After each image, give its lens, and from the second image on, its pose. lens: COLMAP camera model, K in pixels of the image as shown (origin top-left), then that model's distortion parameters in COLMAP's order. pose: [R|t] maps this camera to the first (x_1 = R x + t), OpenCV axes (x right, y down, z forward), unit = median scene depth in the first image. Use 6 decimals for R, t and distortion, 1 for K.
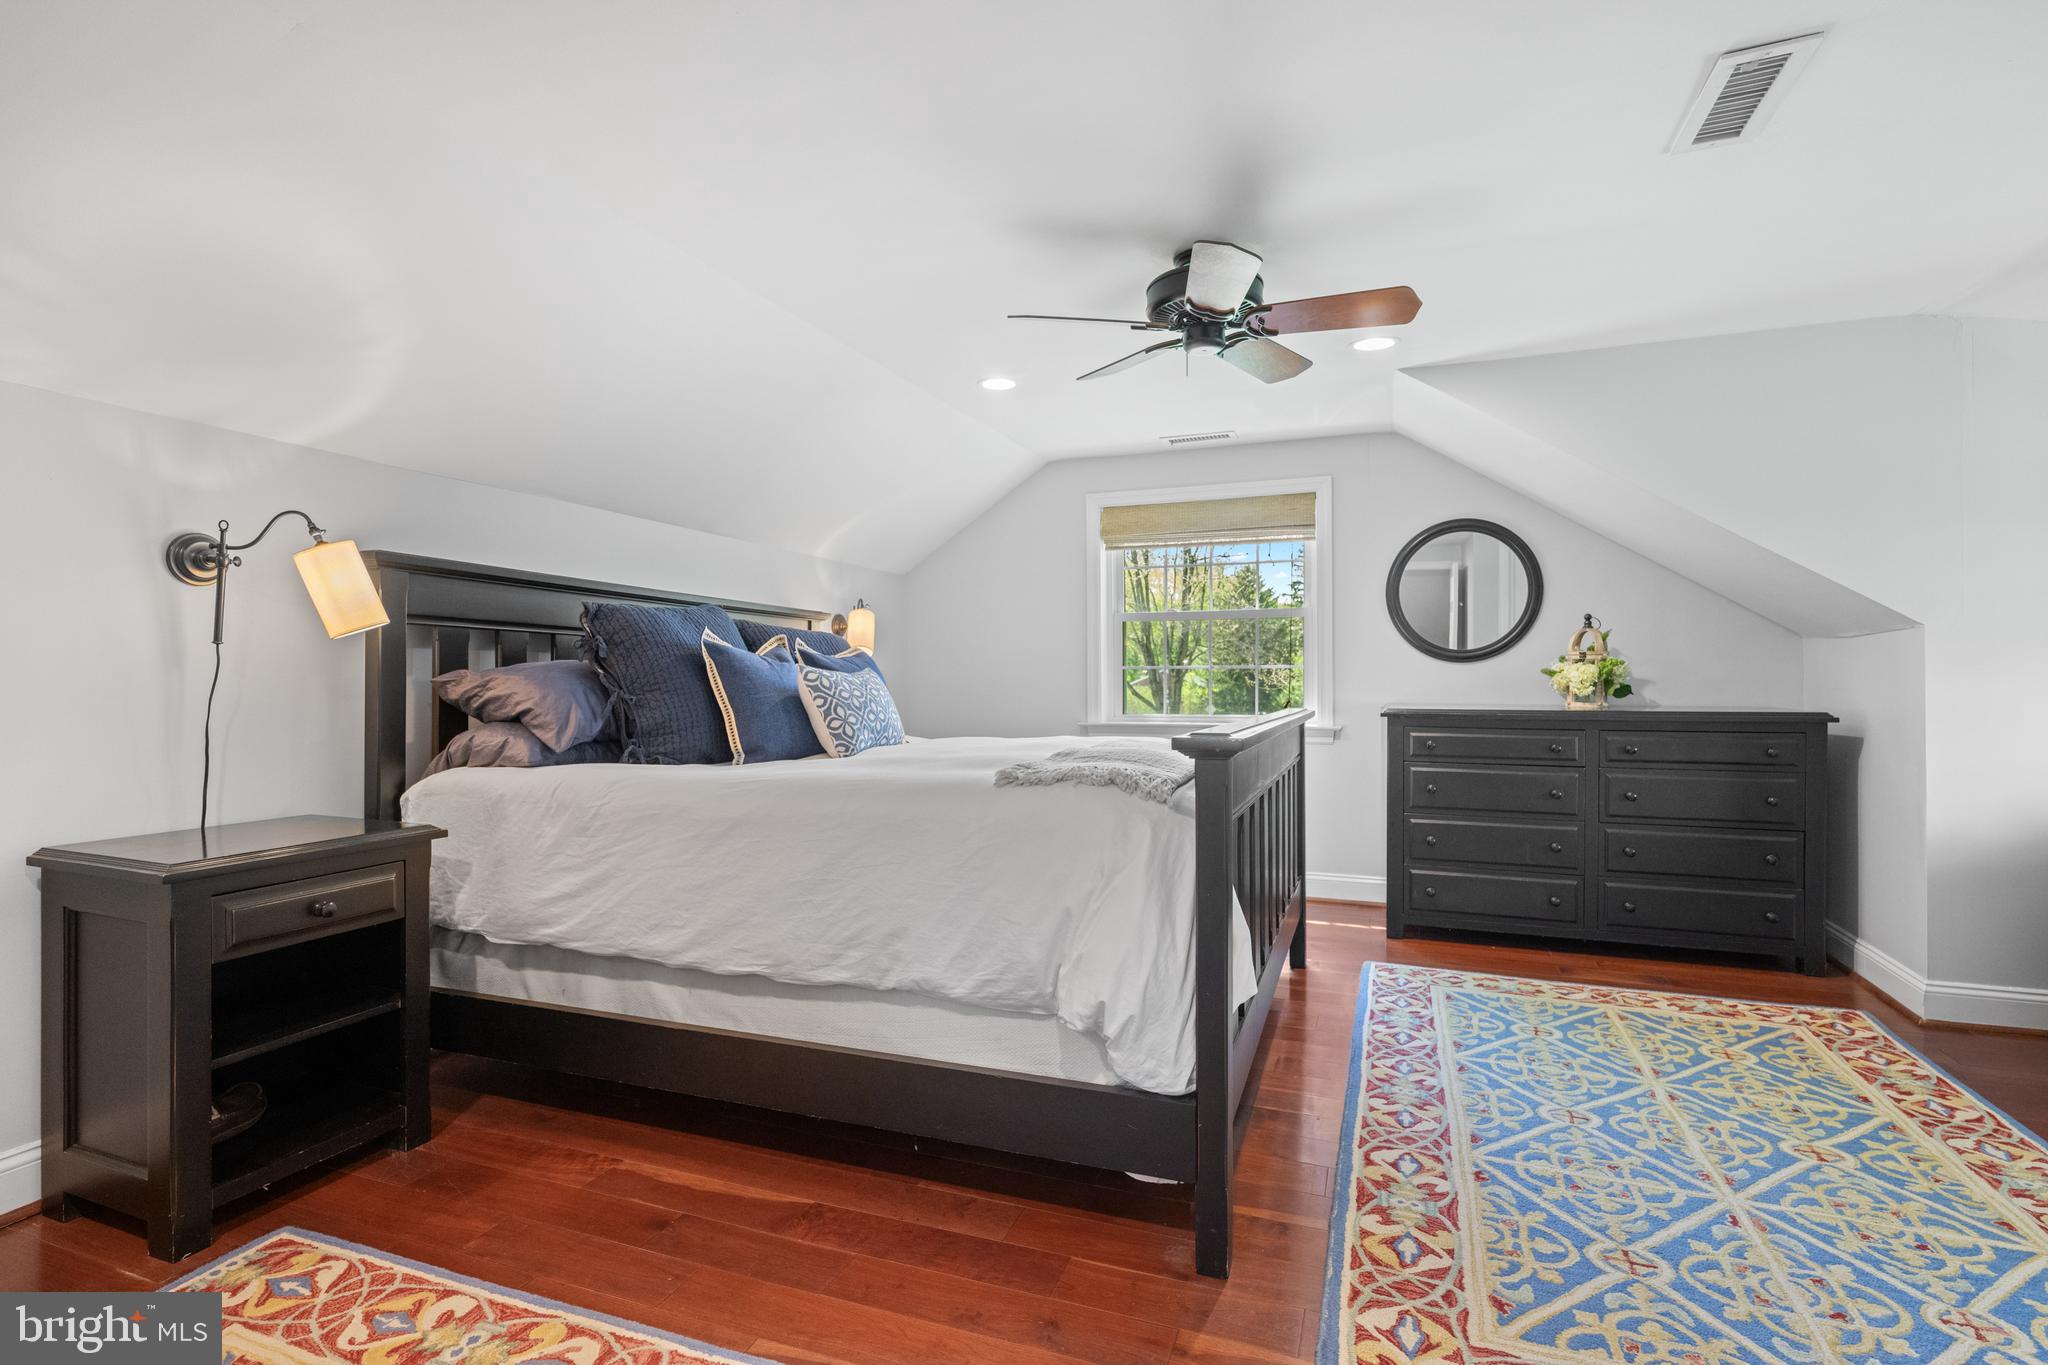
lens RADIAL K [[969.7, 0, 1013.7], [0, 969.7, 685.3], [0, 0, 1]] dist [-0.001607, 0.000455]
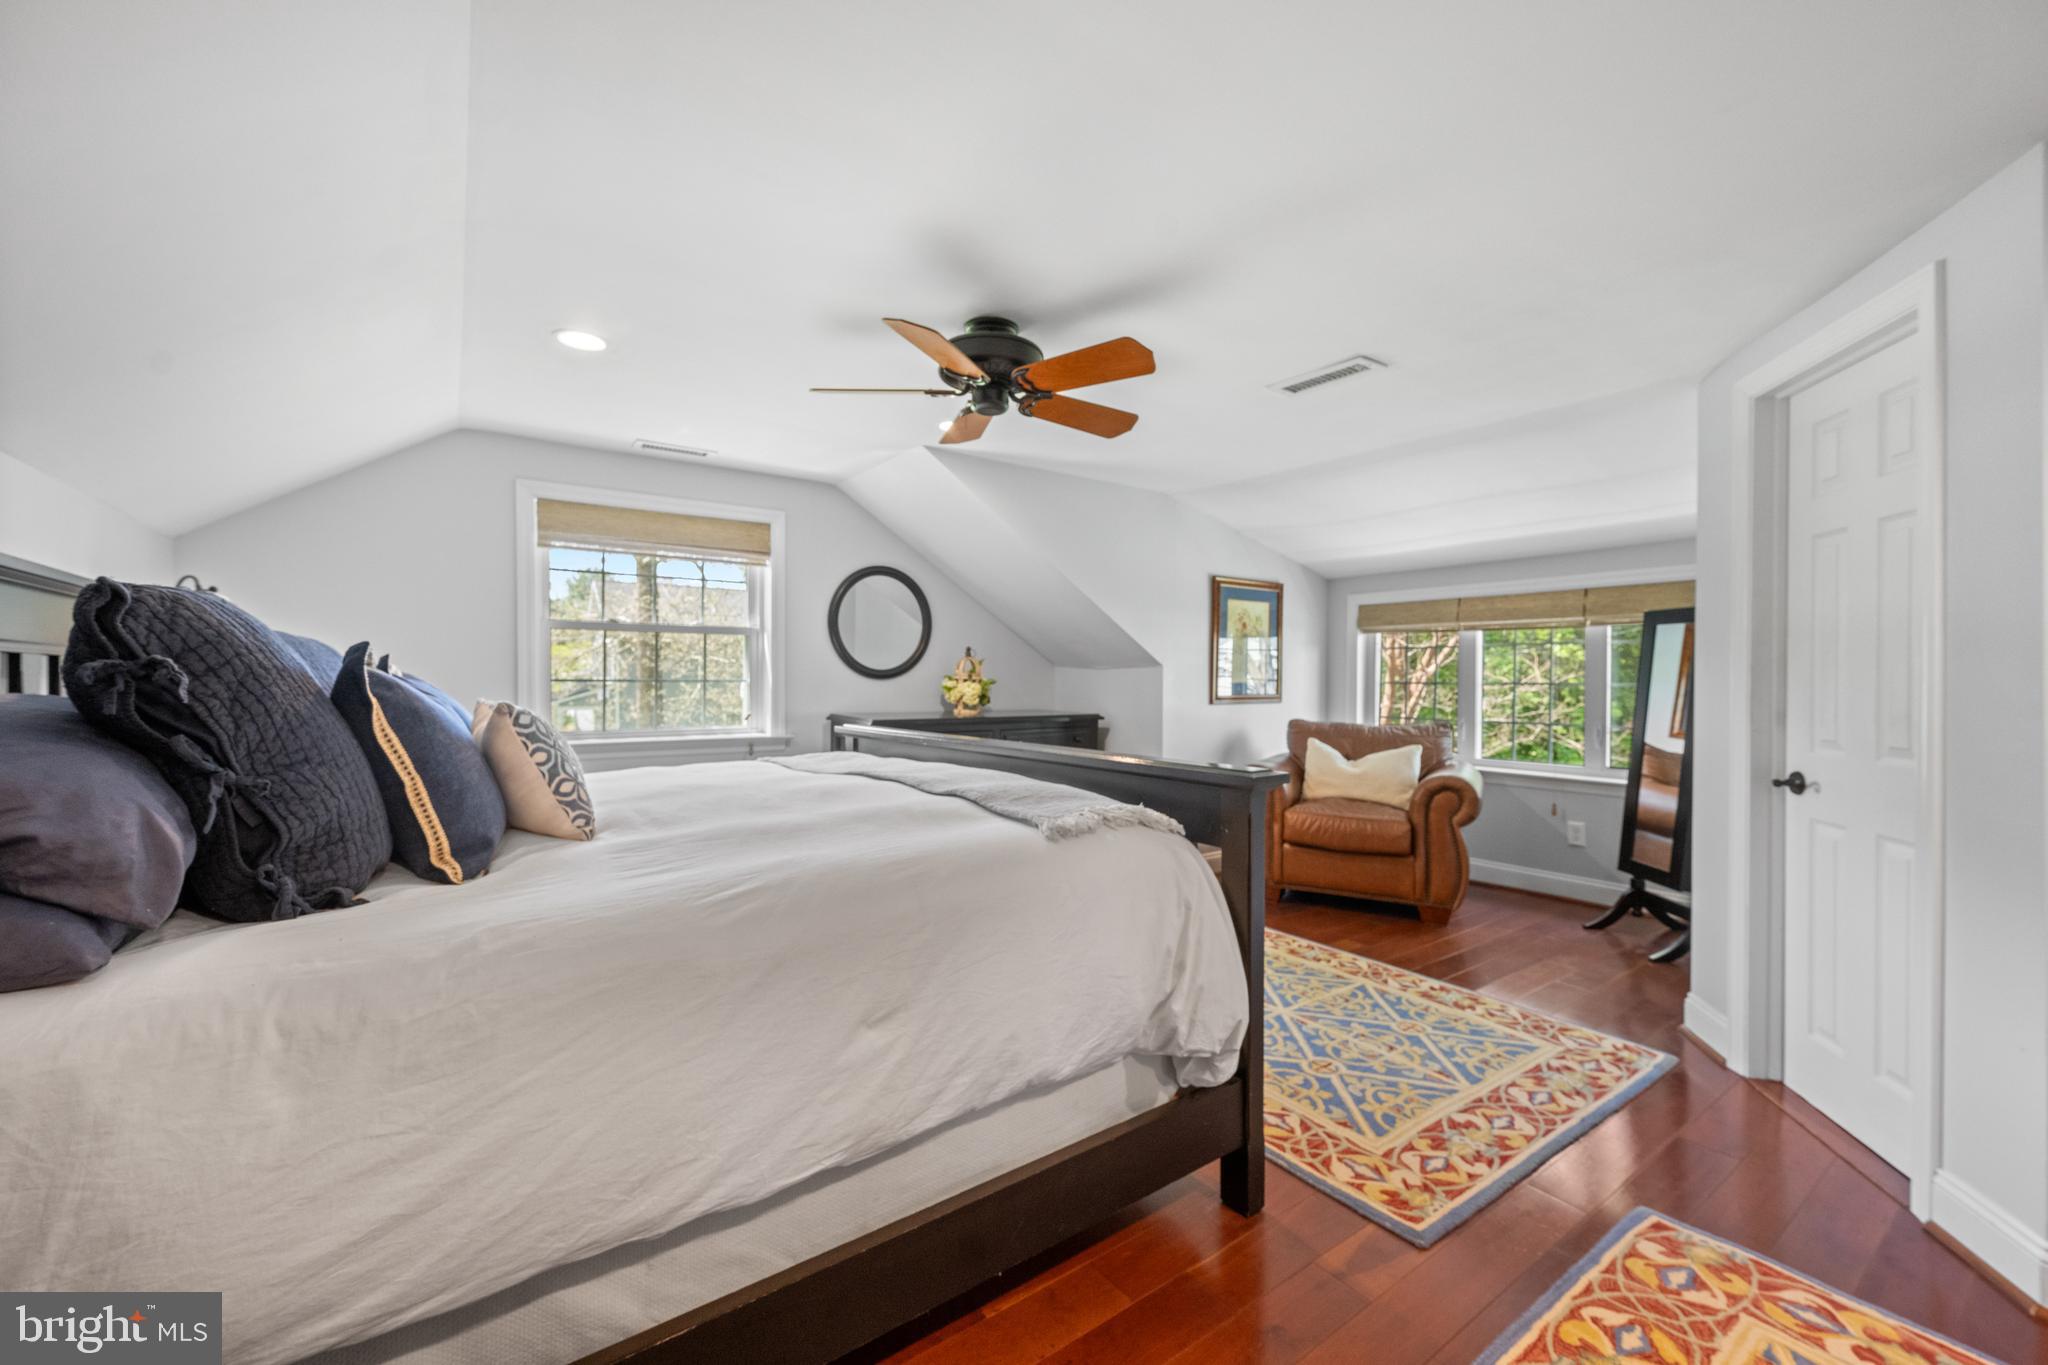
lens RADIAL K [[808.3, 0, 1016.0], [0, 808.3, 680.1], [0, 0, 1]] dist [-0.001531, 0.000375]
pose [[0.551611, 0.000201, 0.834102, -0.713851], [-0.003679, 0.999991, 0.002192, -0.057466], [-0.834094, -0.004278, 0.551606, 0.606326]]
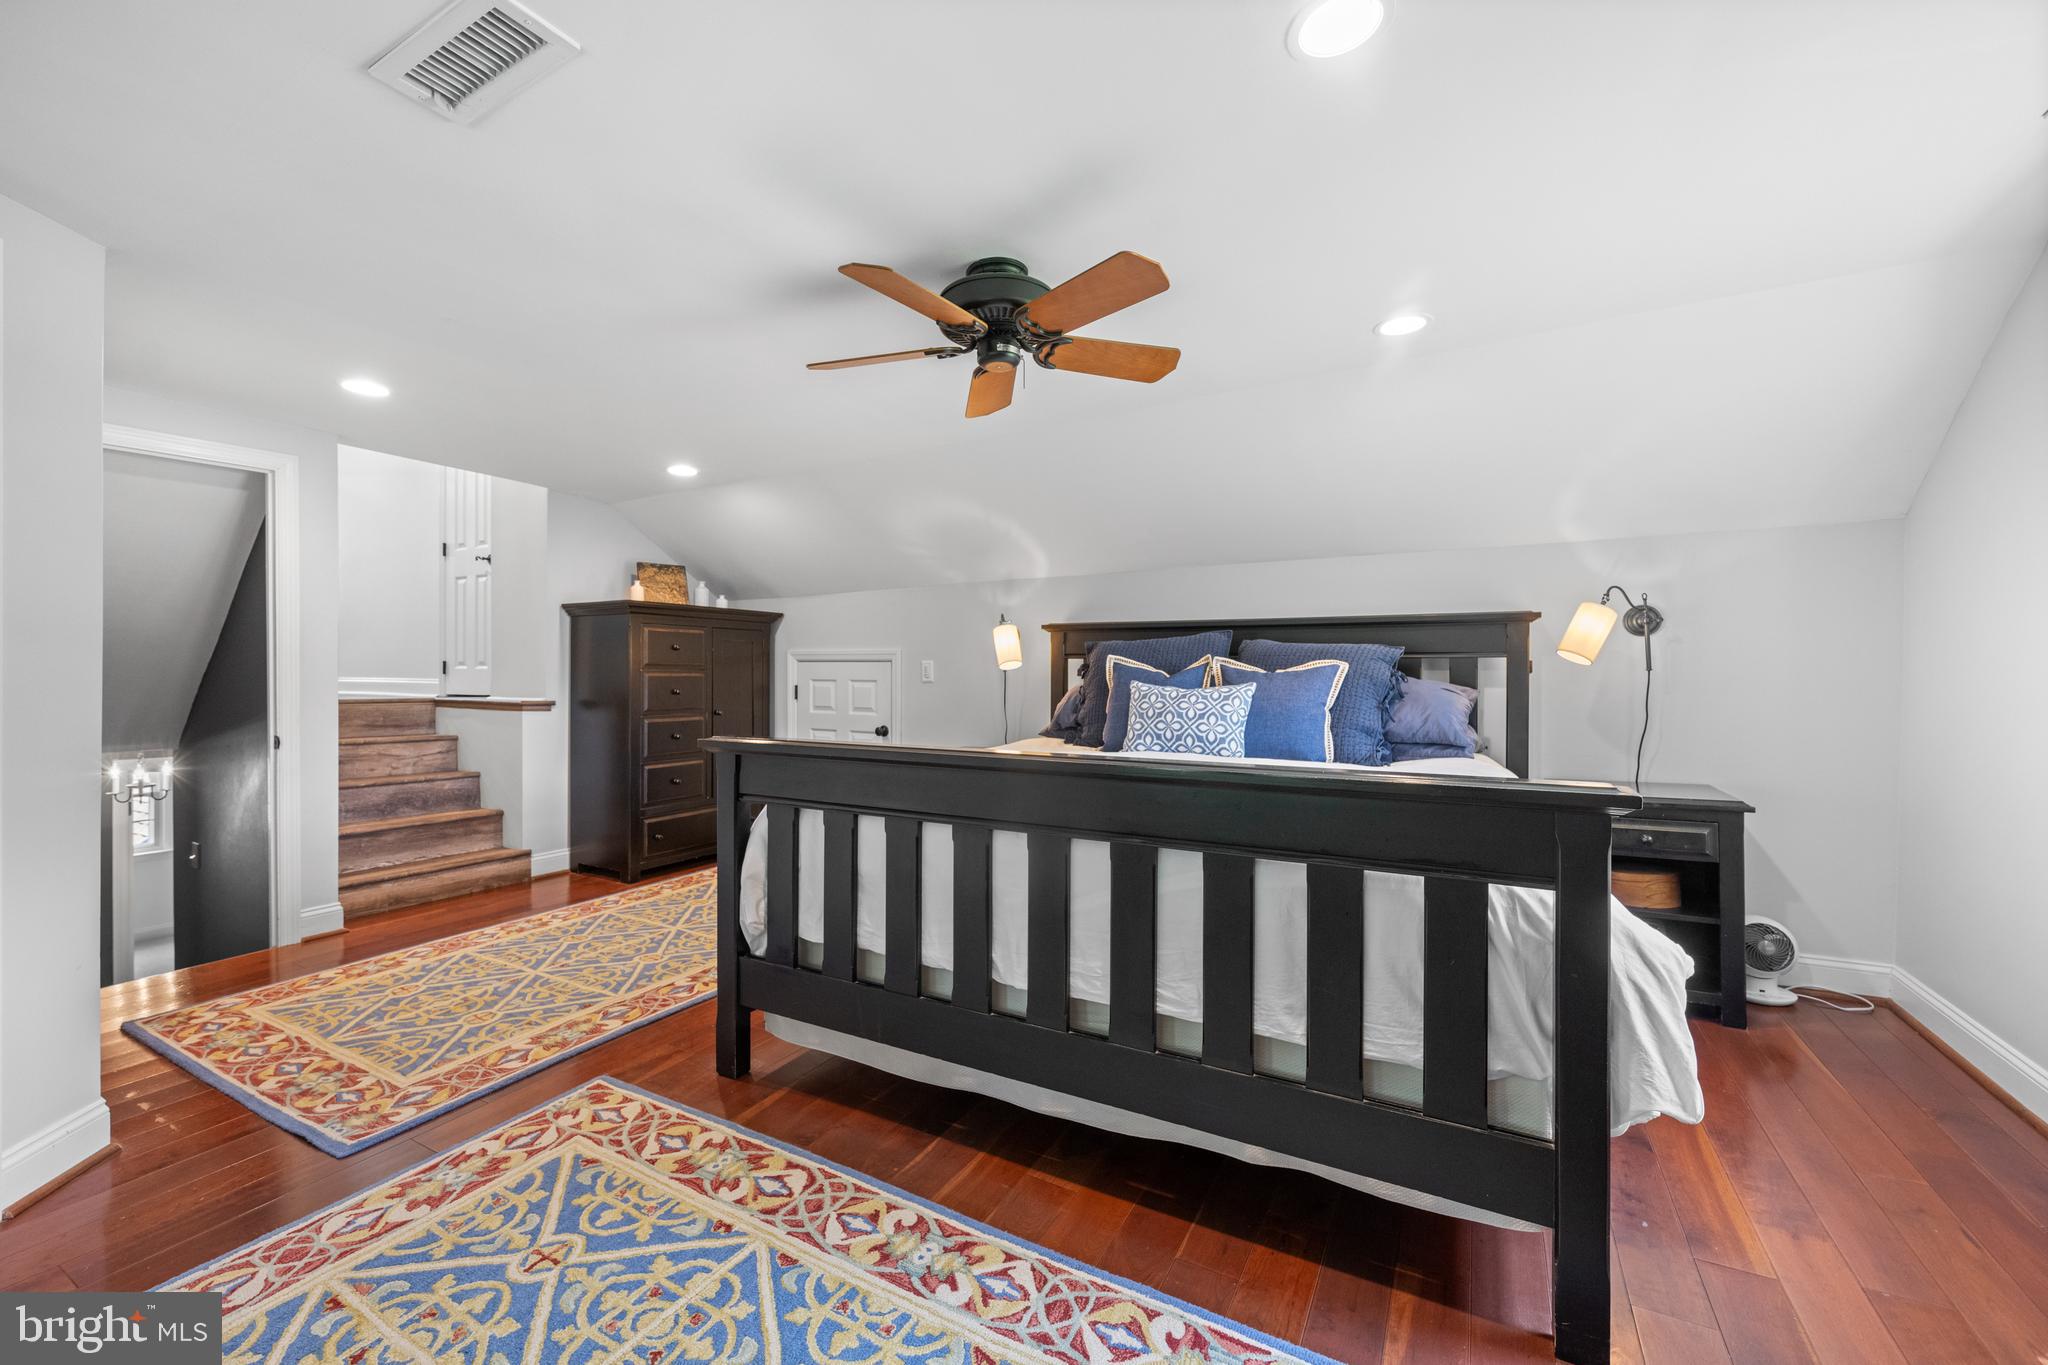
lens RADIAL K [[808.3, 0, 1017.2], [0, 808.3, 676.4], [0, 0, 1]] dist [-0.001531, 0.000375]
pose [[-0.135036, 0.005074, -0.990828, 1.297232], [-0.002086, 0.999983, 0.005406, -0.053077], [0.990838, 0.002797, -0.135024, 1.462838]]
